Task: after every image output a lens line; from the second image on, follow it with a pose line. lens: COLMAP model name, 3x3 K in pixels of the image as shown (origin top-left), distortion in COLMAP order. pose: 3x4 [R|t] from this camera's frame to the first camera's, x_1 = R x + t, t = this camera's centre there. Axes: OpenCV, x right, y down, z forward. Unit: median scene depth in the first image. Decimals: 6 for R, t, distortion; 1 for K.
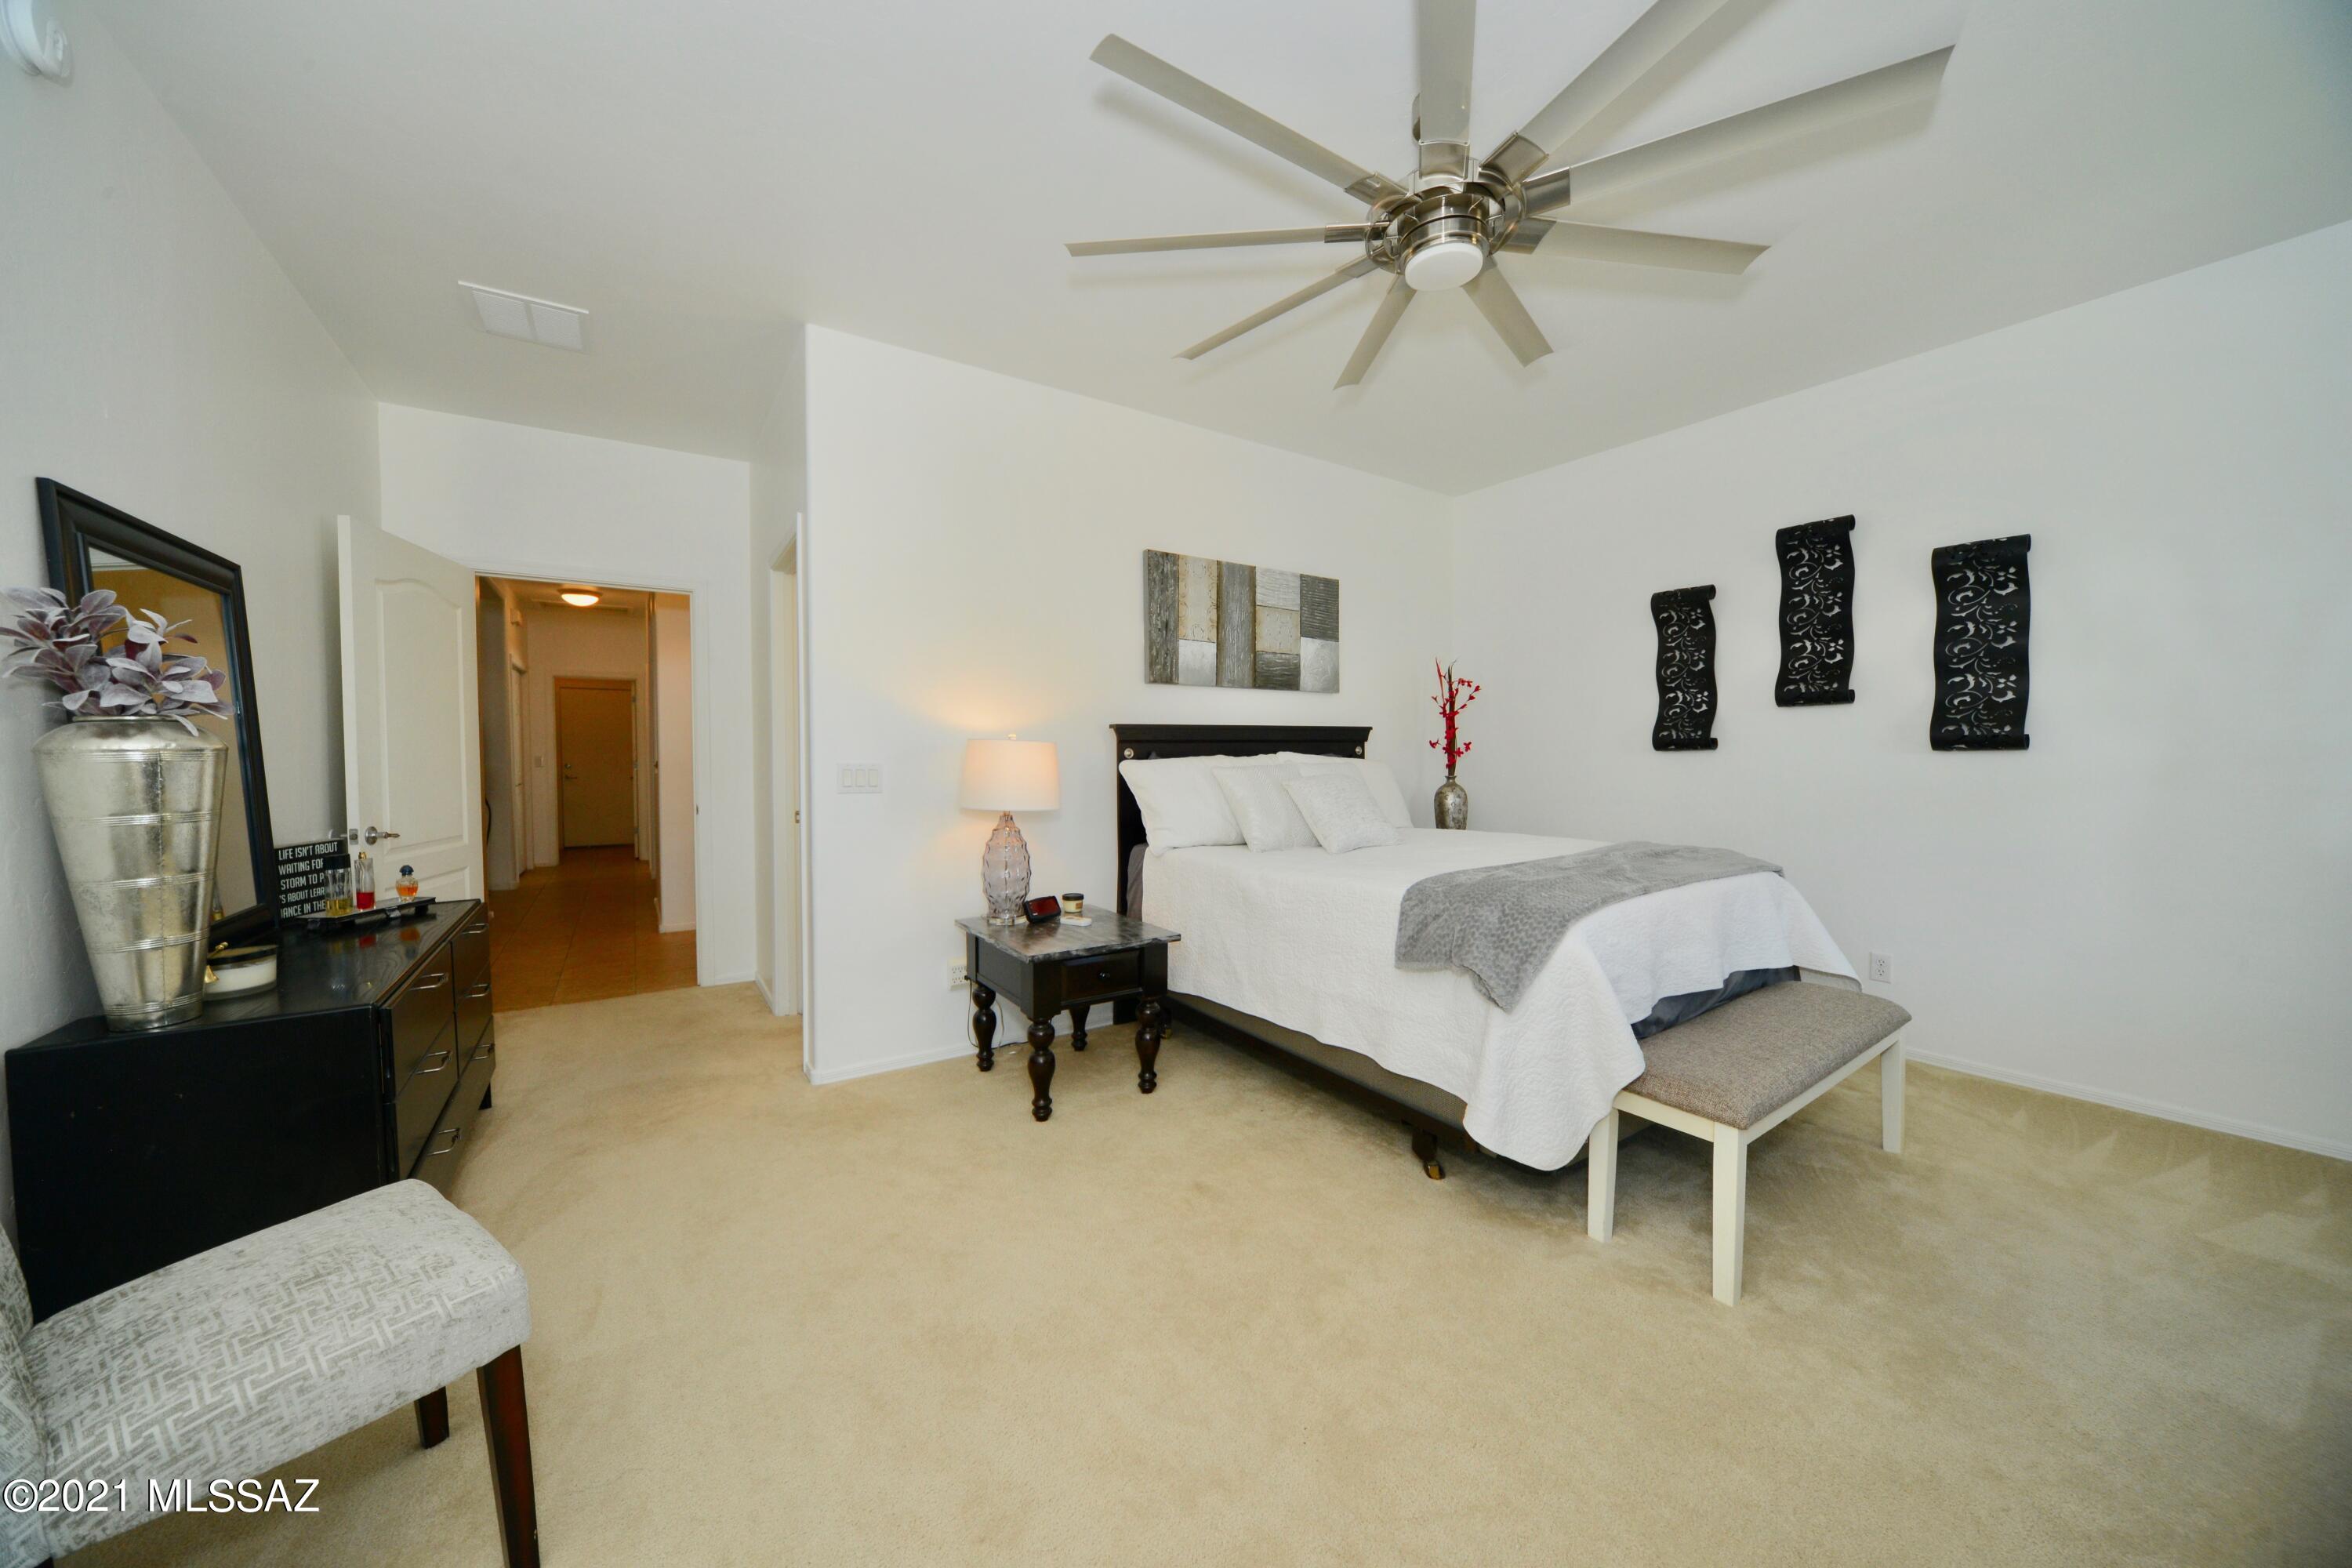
lens RADIAL K [[810.2, 0, 1179.5], [0, 810.2, 771.9], [0, 0, 1]] dist [-0.013050, 0.000799]
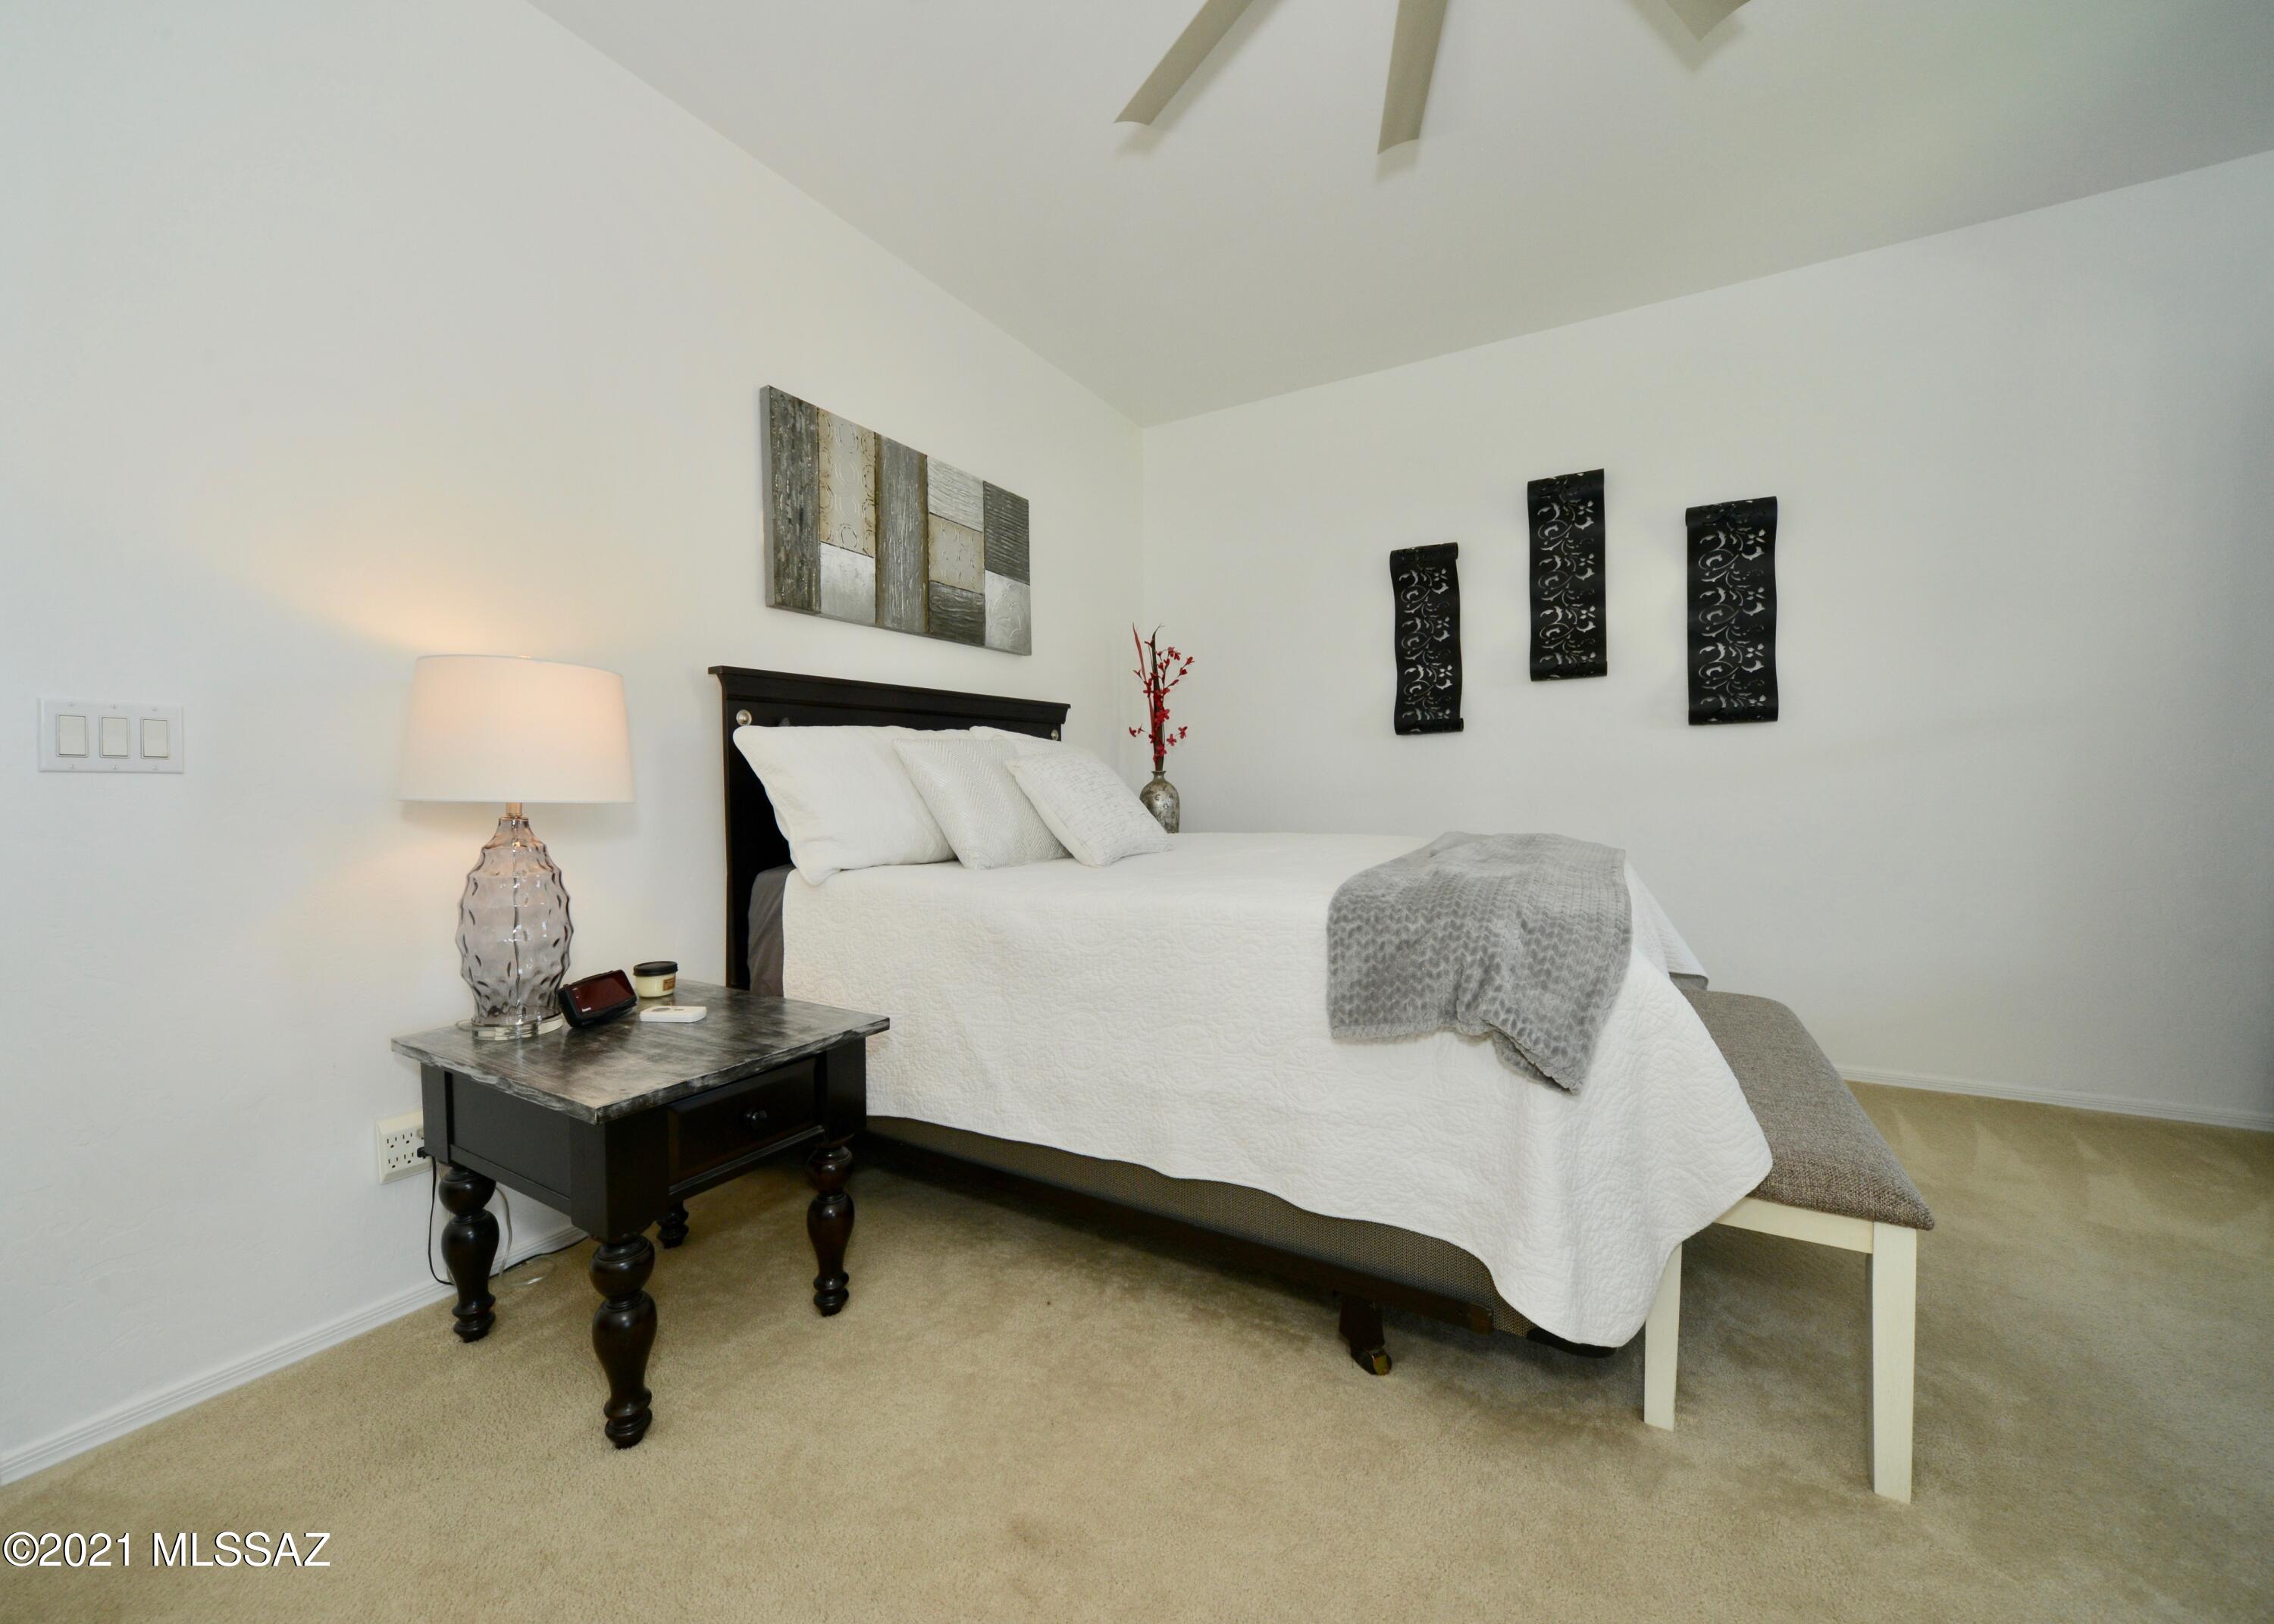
lens RADIAL K [[860.5, 0, 1083.5], [0, 860.5, 805.8], [0, 0, 1]] dist [-0.014006, 0.001064]
pose [[0.912097, -0.017535, 0.409600, -0.108958], [0.018653, 0.999825, 0.001266, 0.052033], [-0.409551, 0.006486, 0.912264, 0.374826]]
